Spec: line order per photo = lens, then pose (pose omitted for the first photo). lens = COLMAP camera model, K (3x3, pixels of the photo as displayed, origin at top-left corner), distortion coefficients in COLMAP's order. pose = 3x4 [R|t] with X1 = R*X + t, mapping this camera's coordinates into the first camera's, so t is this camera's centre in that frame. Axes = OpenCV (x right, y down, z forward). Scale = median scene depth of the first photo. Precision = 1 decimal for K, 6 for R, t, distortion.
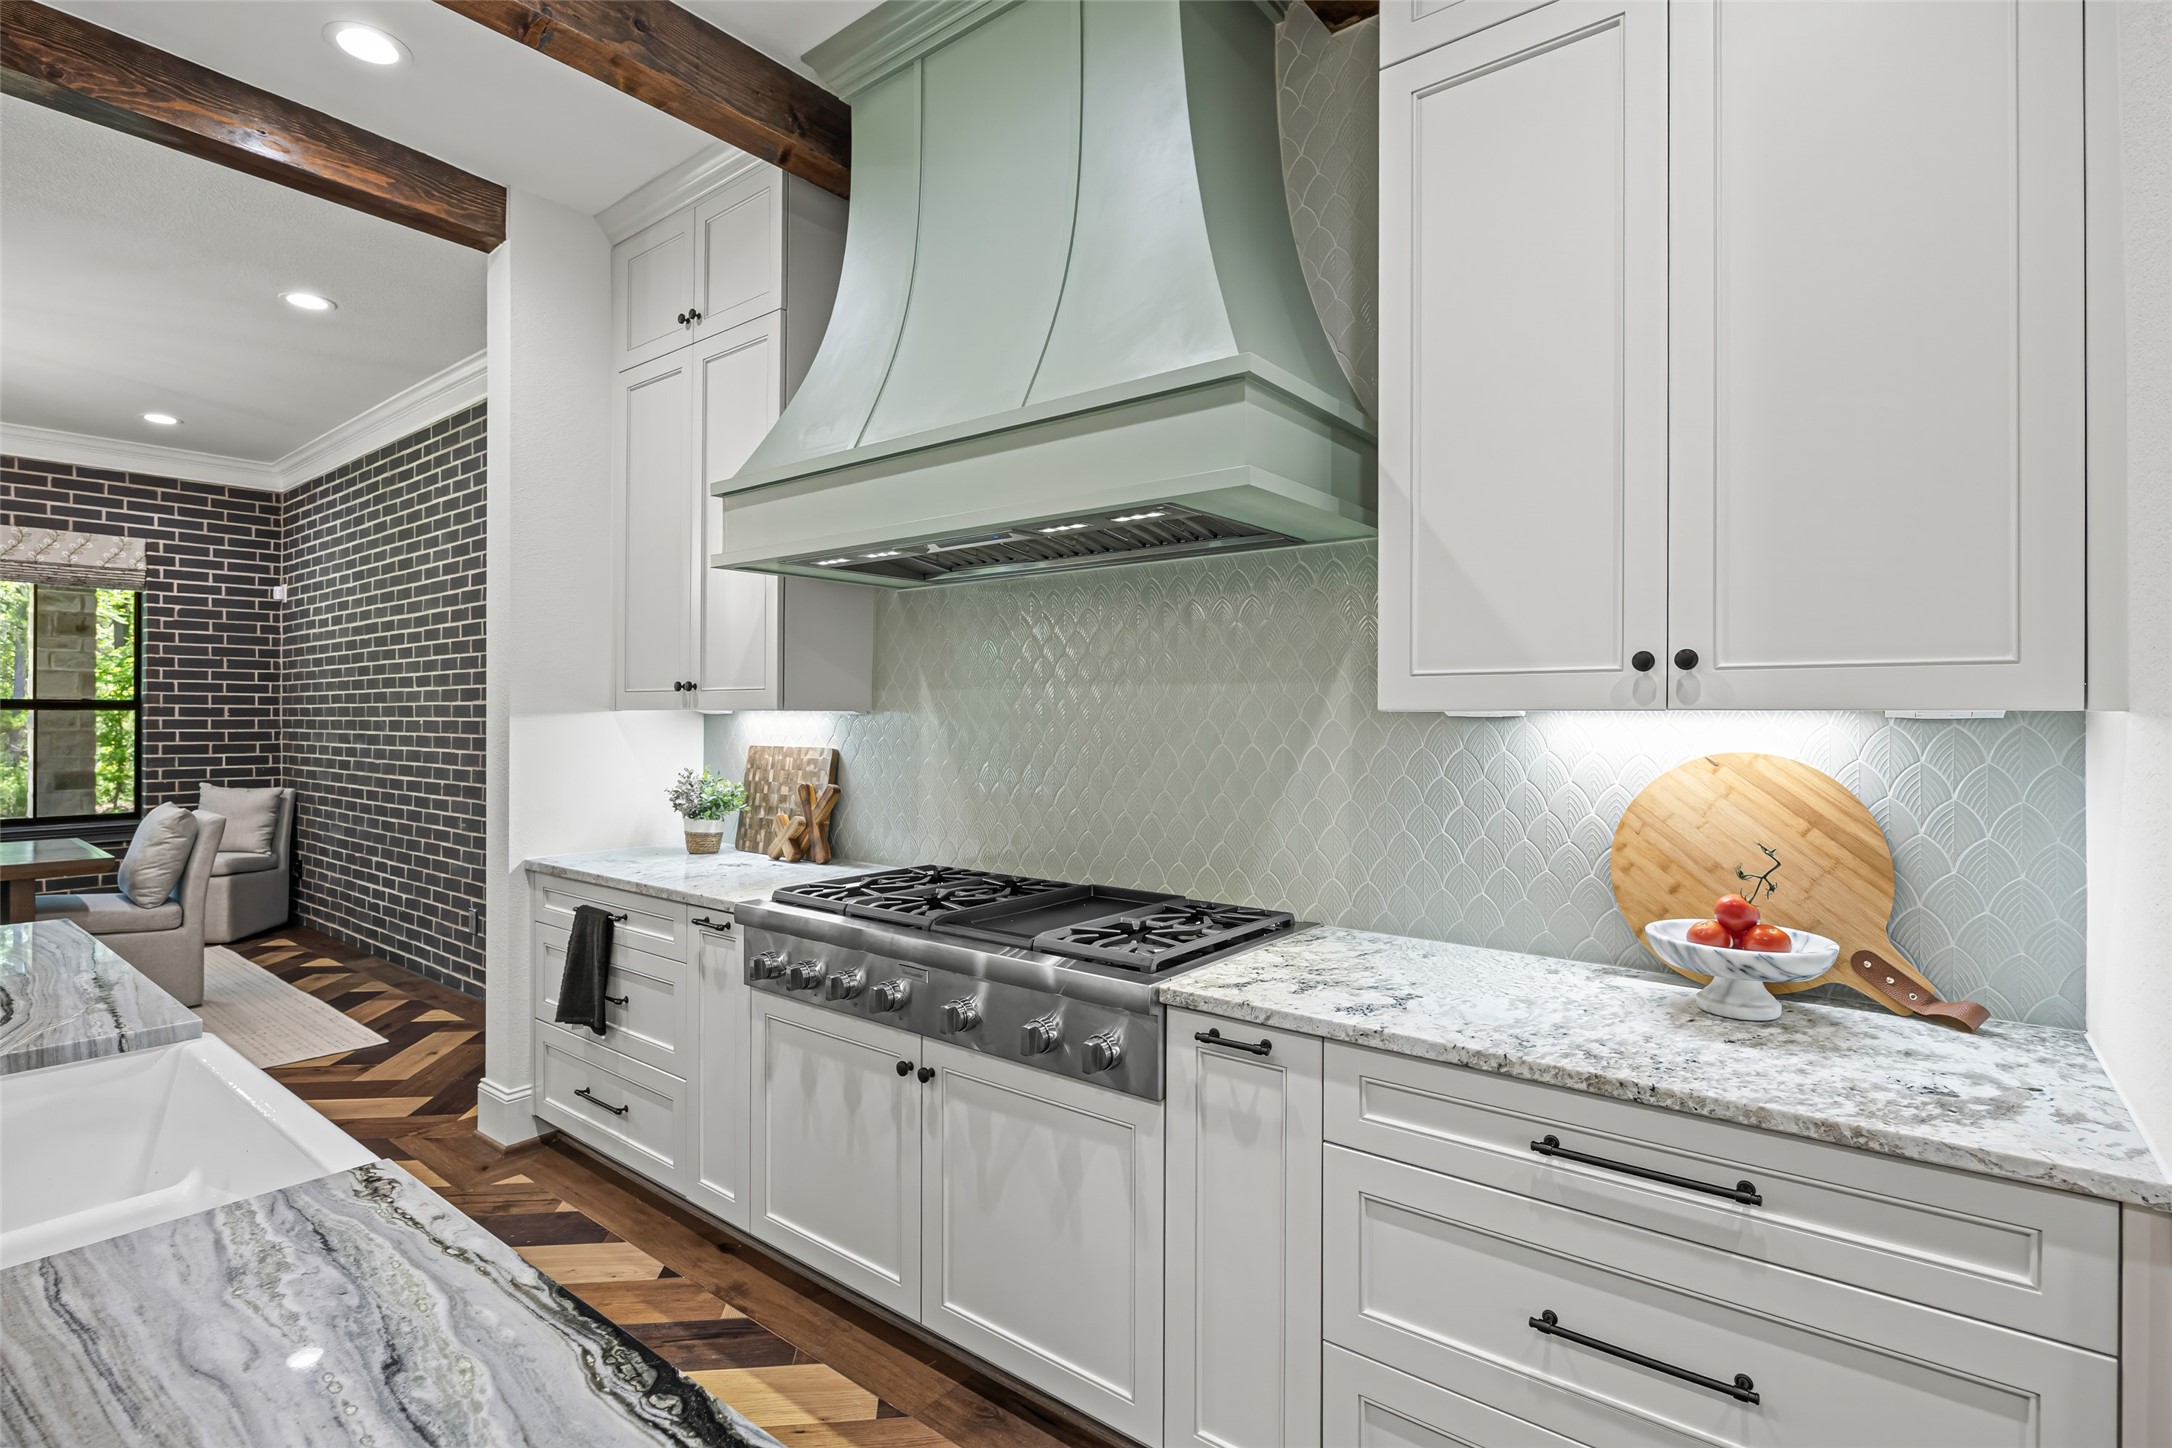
lens RADIAL K [[1040.2, 0, 1087.7], [0, 1040.2, 706.2], [0, 0, 1]] dist [-0.023746, -0.000329]
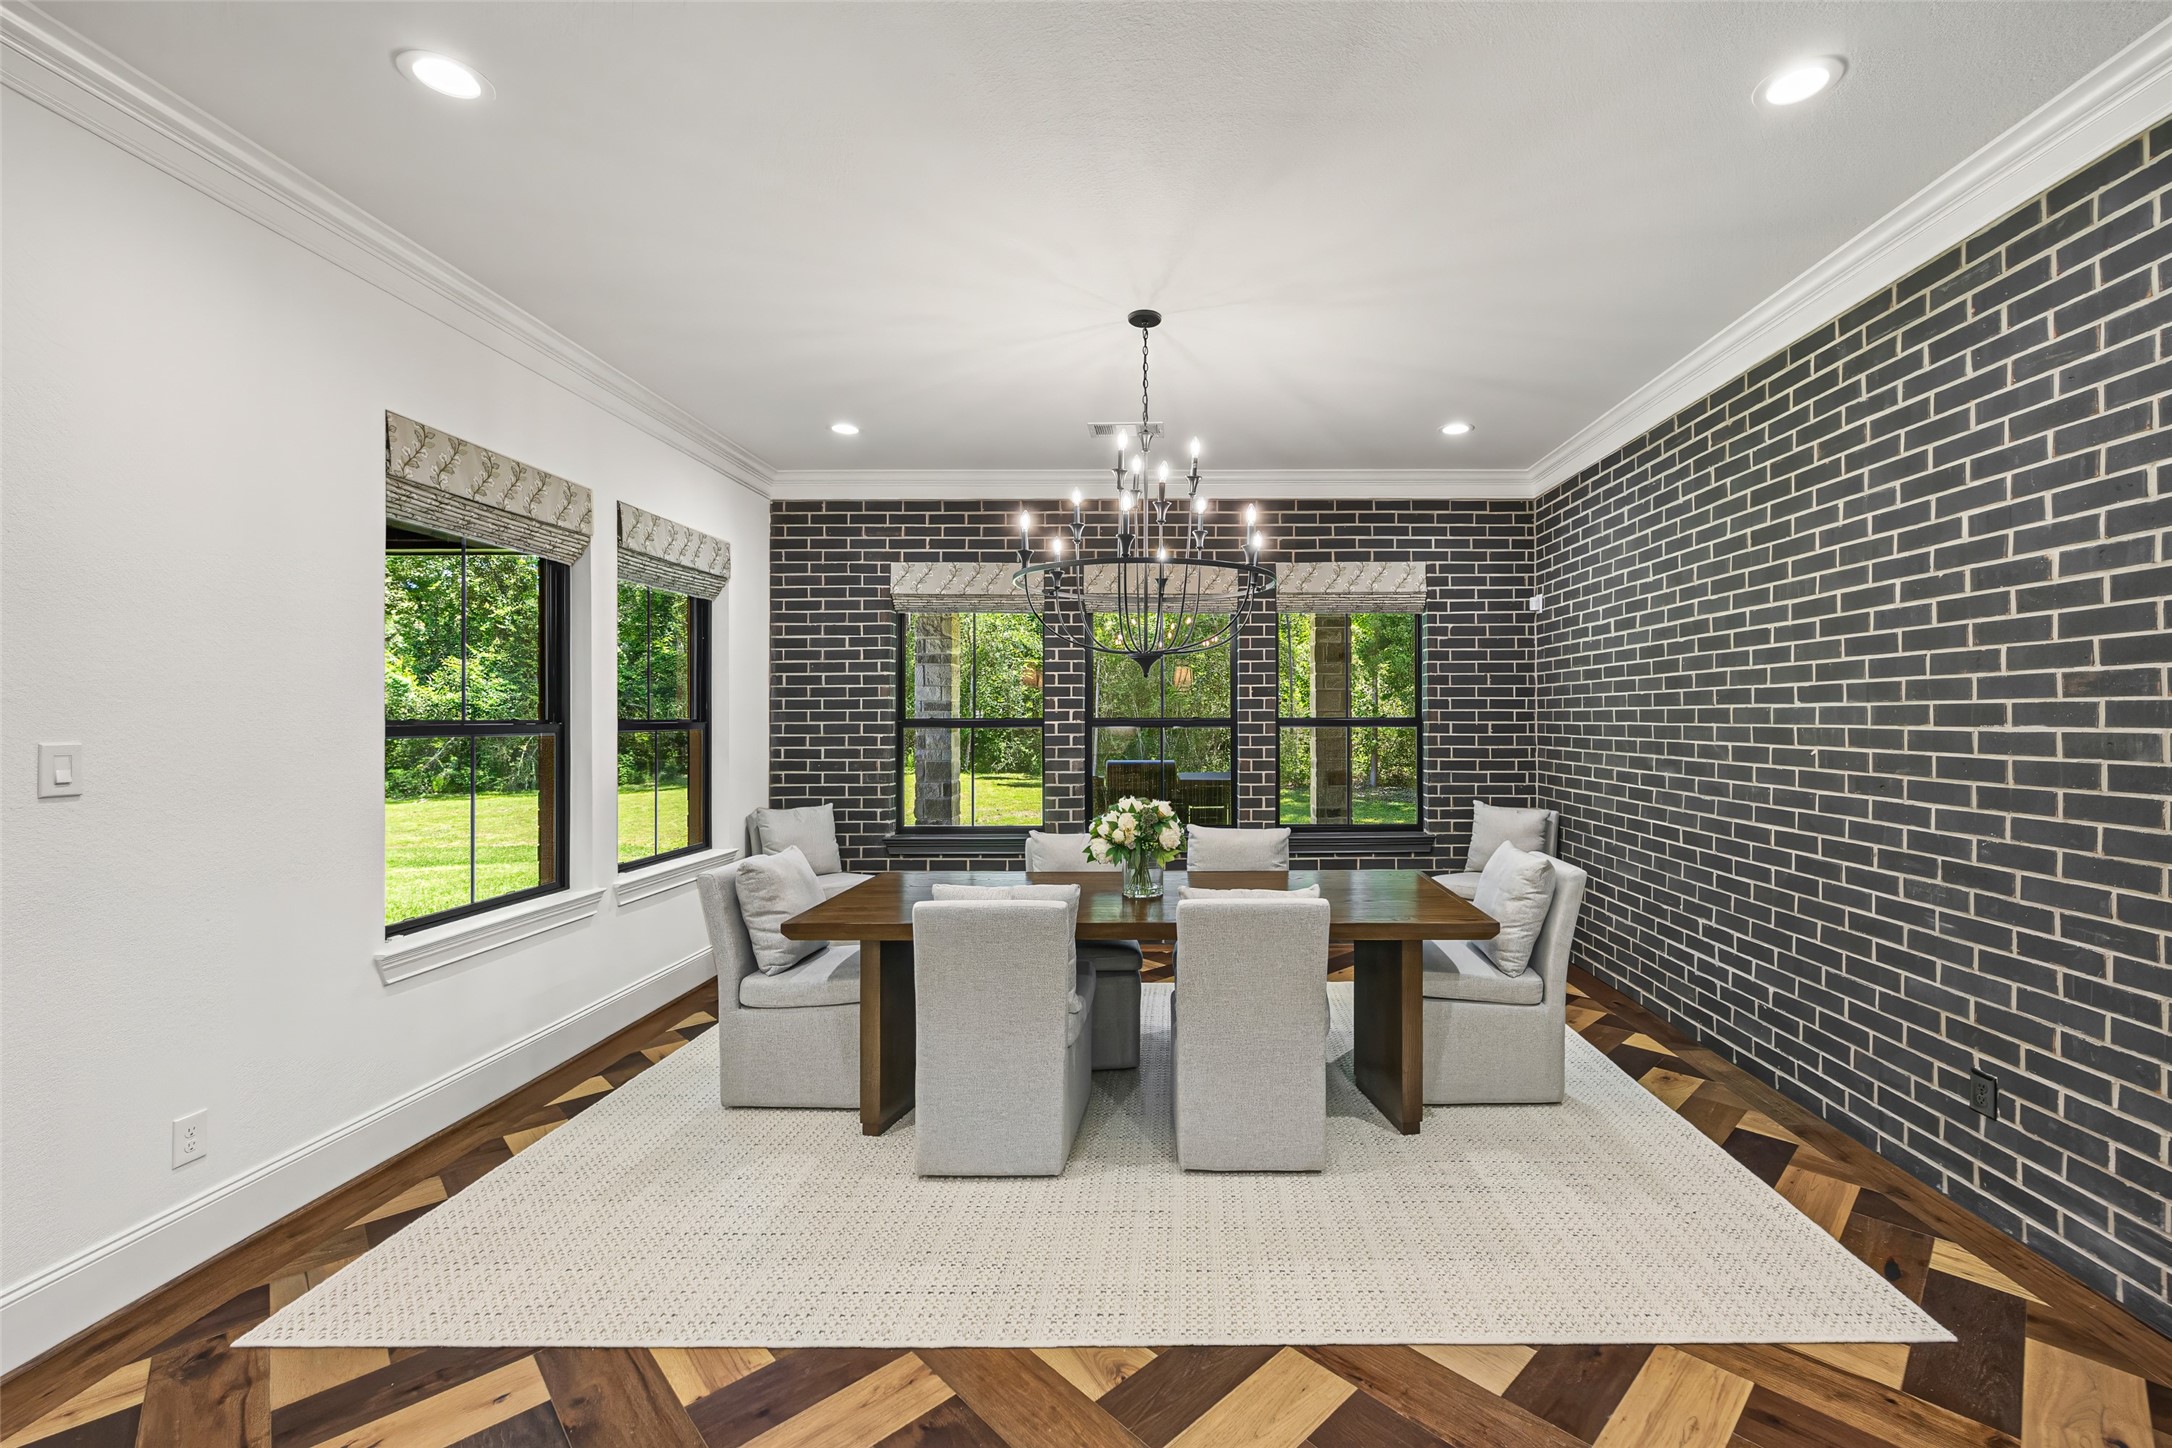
lens RADIAL K [[870.9, 0, 1072.6], [0, 870.9, 713.8], [0, 0, 1]] dist [-0.002301, -0.000080]
pose [[0.521132, -0.002957, -0.853471, -0.382648], [0.008700, 0.999960, 0.001848, -0.015624], [0.853432, -0.008388, 0.521137, 0.247412]]
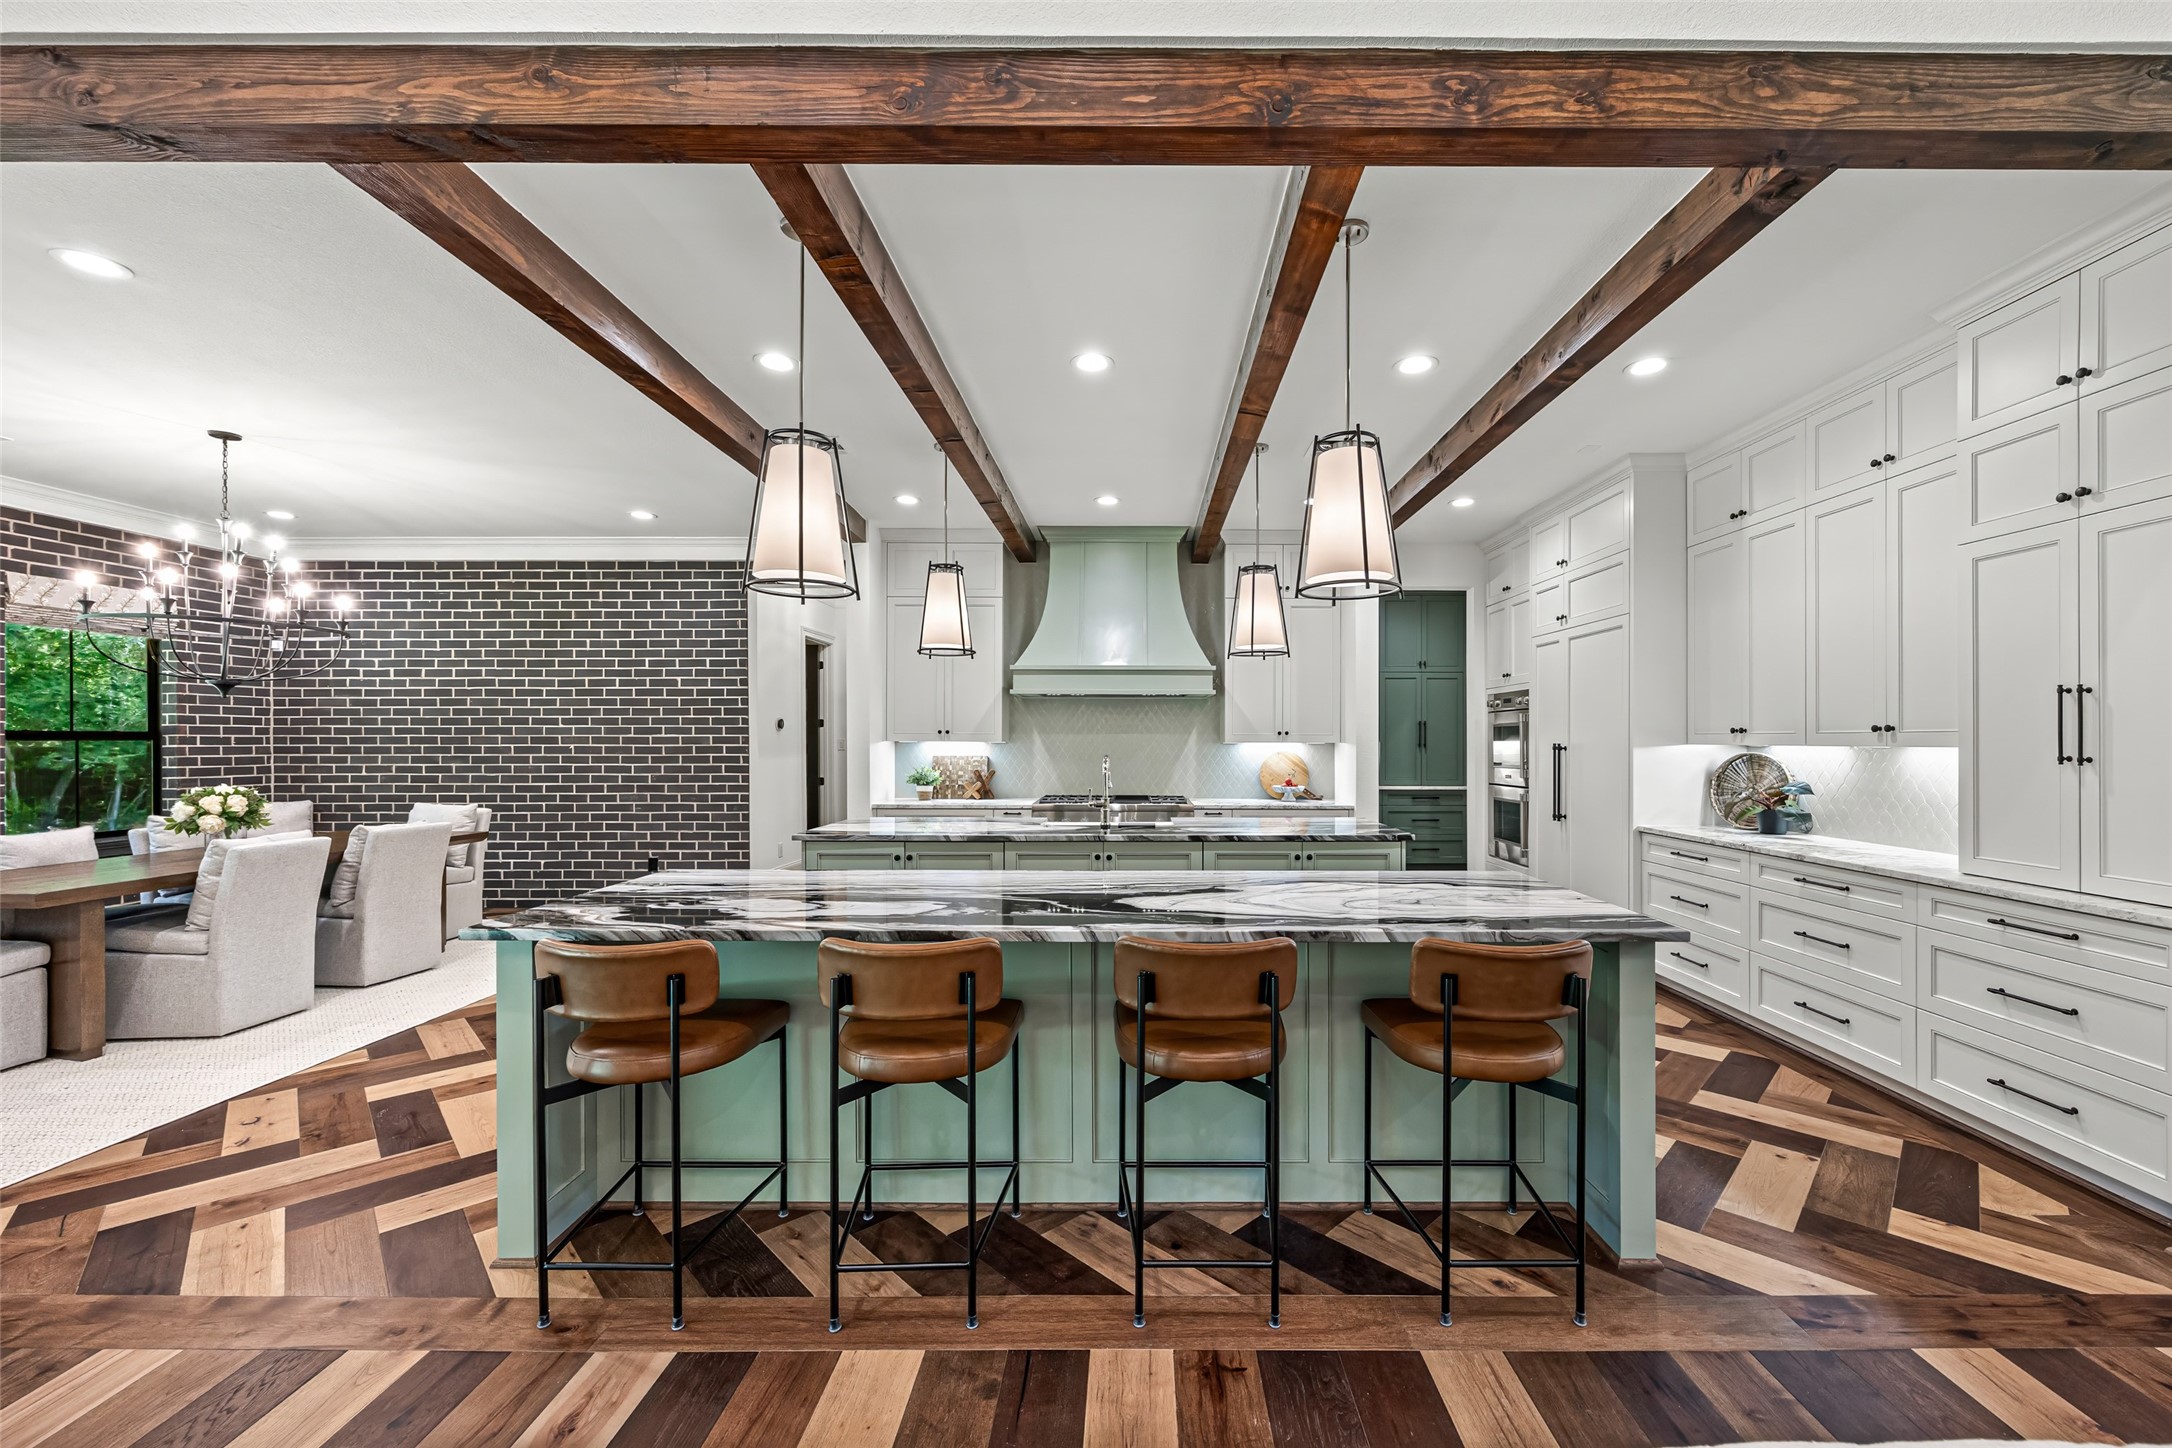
lens RADIAL K [[849.7, 0, 1148.2], [0, 849.7, 738.6], [0, 0, 1]] dist [-0.001520, -0.000094]
pose [[0.777922, 0.005929, 0.628333, -0.732535], [-0.005621, 0.999981, -0.002477, -0.000082], [-0.628335, -0.001605, 0.777941, -0.530081]]
